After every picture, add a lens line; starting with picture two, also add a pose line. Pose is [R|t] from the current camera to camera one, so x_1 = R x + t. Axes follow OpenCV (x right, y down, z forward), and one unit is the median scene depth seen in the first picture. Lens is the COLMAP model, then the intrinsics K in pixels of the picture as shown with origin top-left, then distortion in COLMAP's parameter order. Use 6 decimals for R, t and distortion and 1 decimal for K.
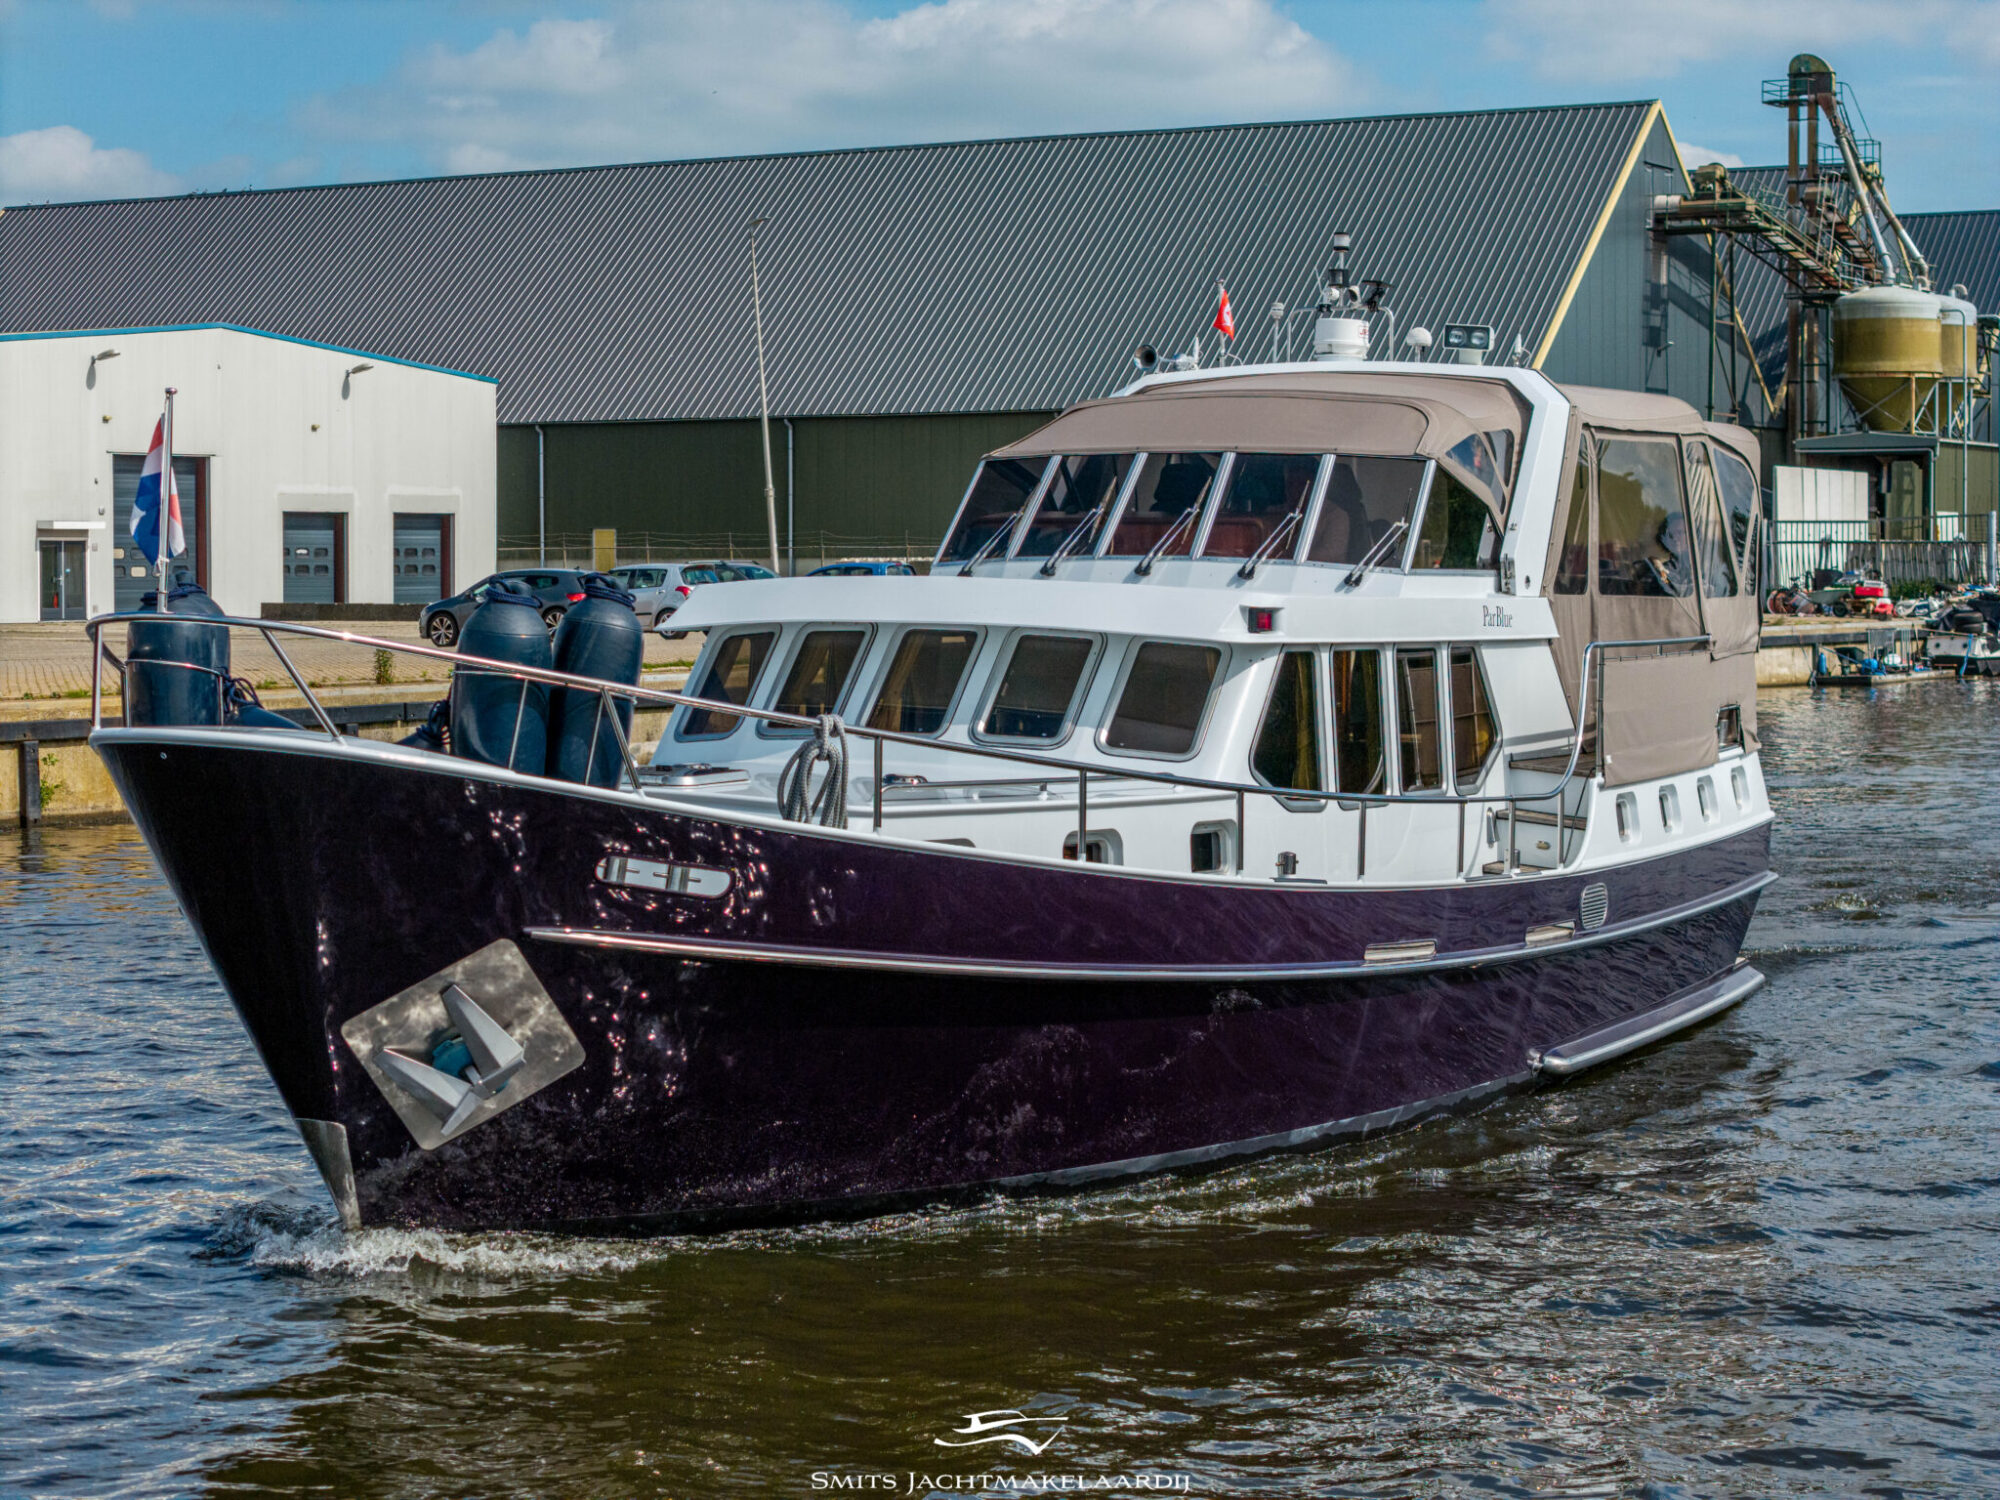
lens RADIAL K [[4113.6, 0, 1000.0], [0, 4113.6, 750.0], [0, 0, 1]] dist [-0.121421, -0.221368]
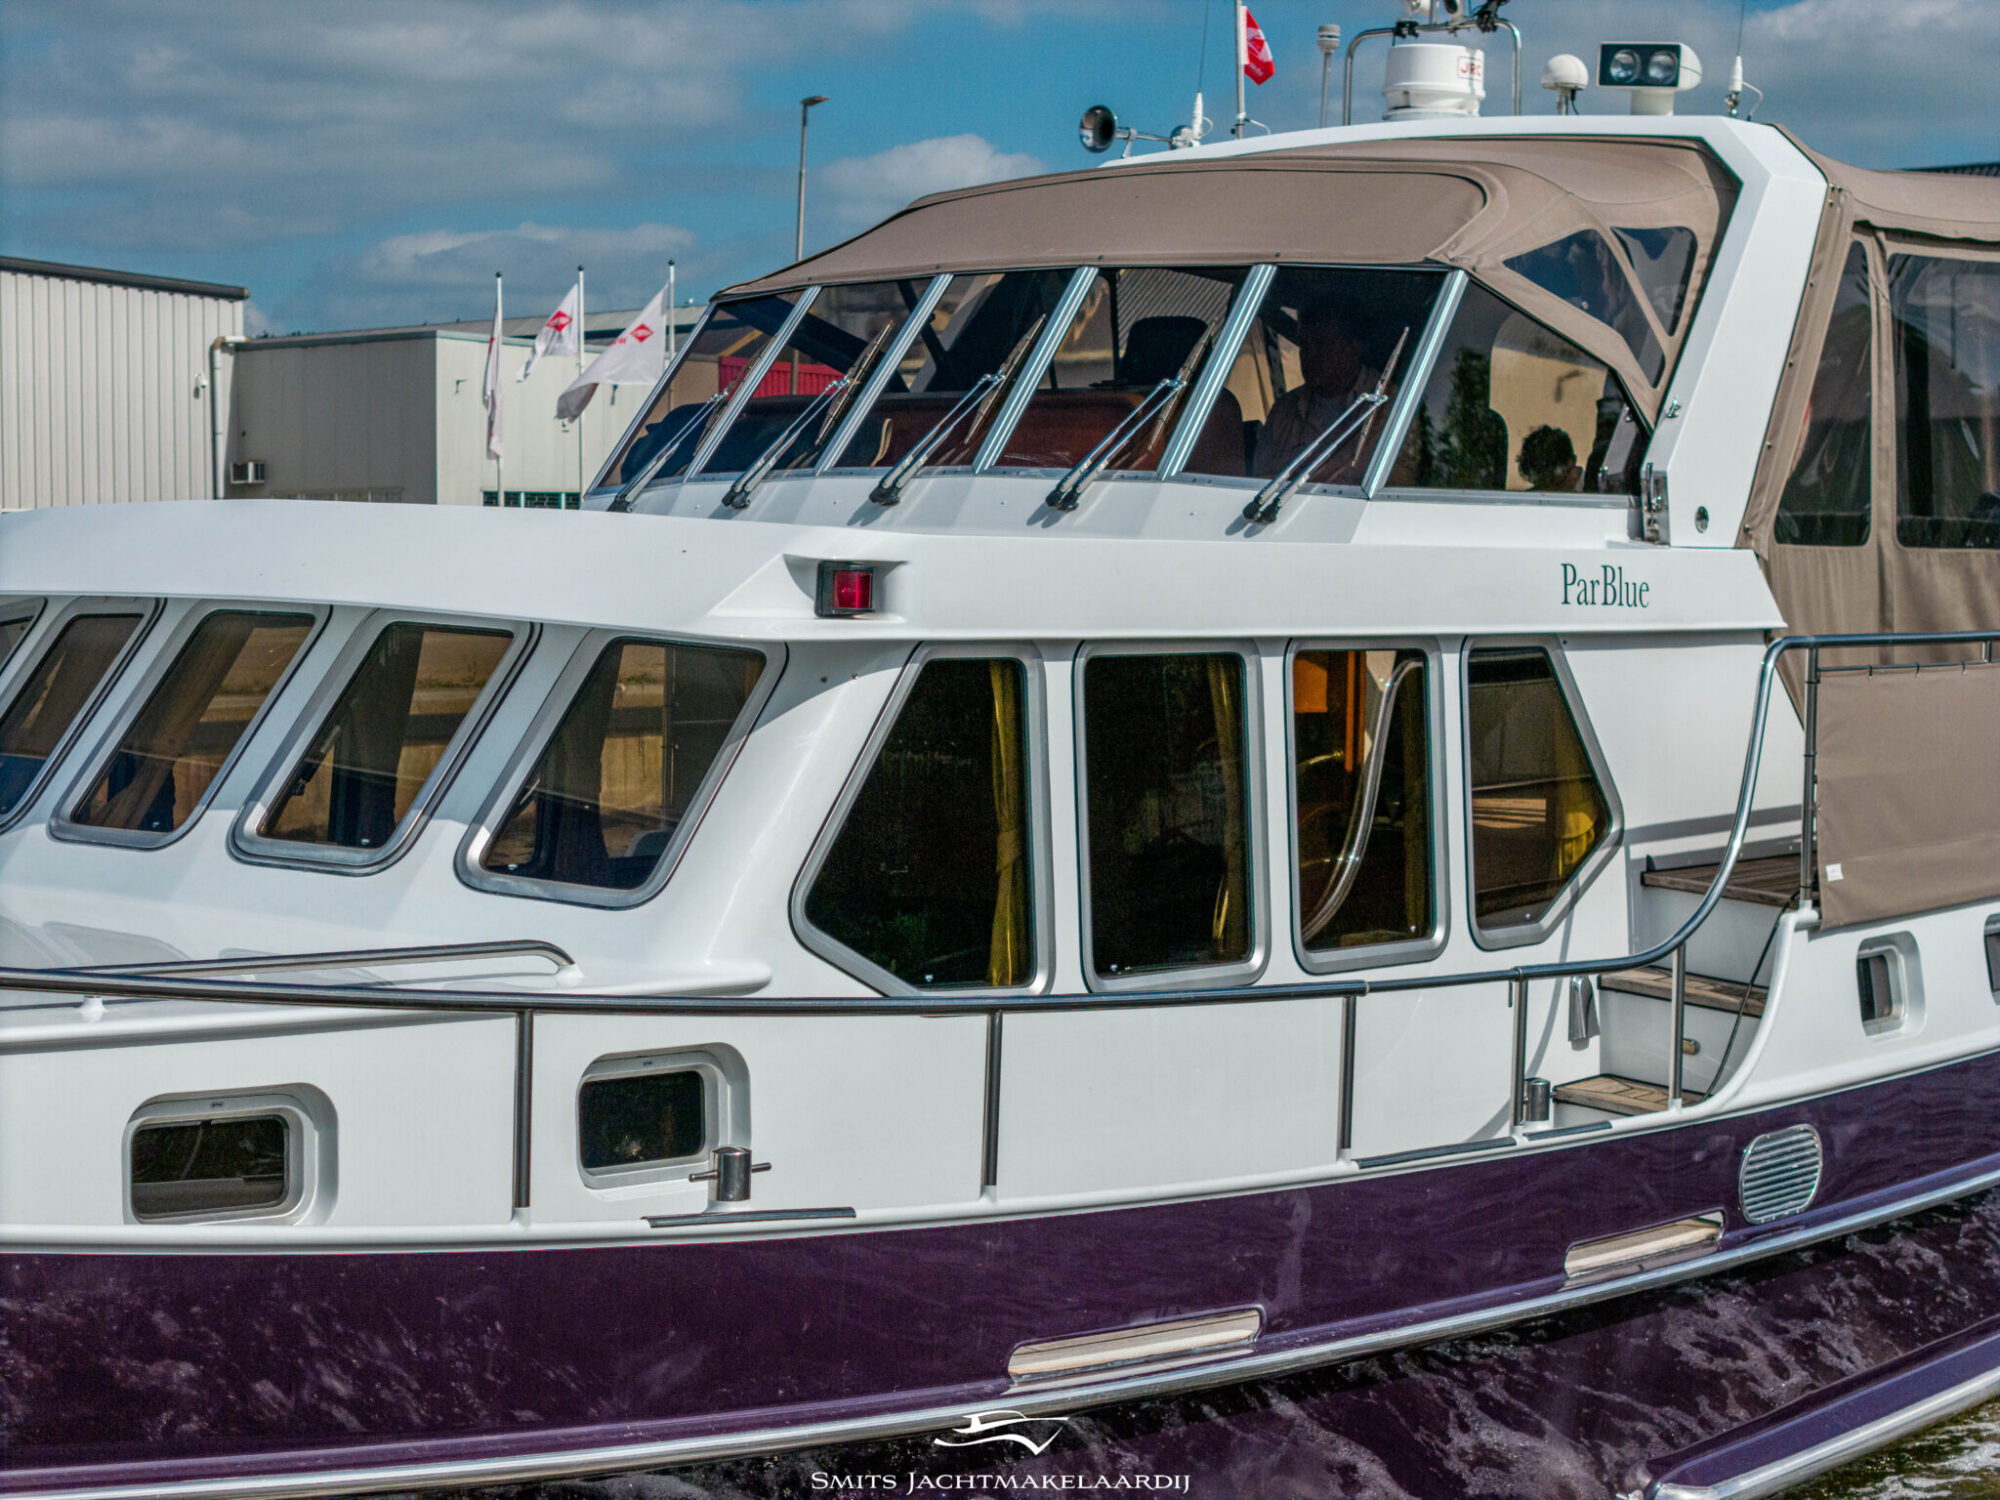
lens RADIAL K [[4113.6, 0, 1000.0], [0, 4113.6, 750.0], [0, 0, 1]] dist [-0.121421, -0.221368]
pose [[0.980580, 0.006759, -0.196002, 0.157952], [-0.006059, 0.999973, 0.004172, -0.015197], [0.196025, -0.002903, 0.980595, 0.532530]]
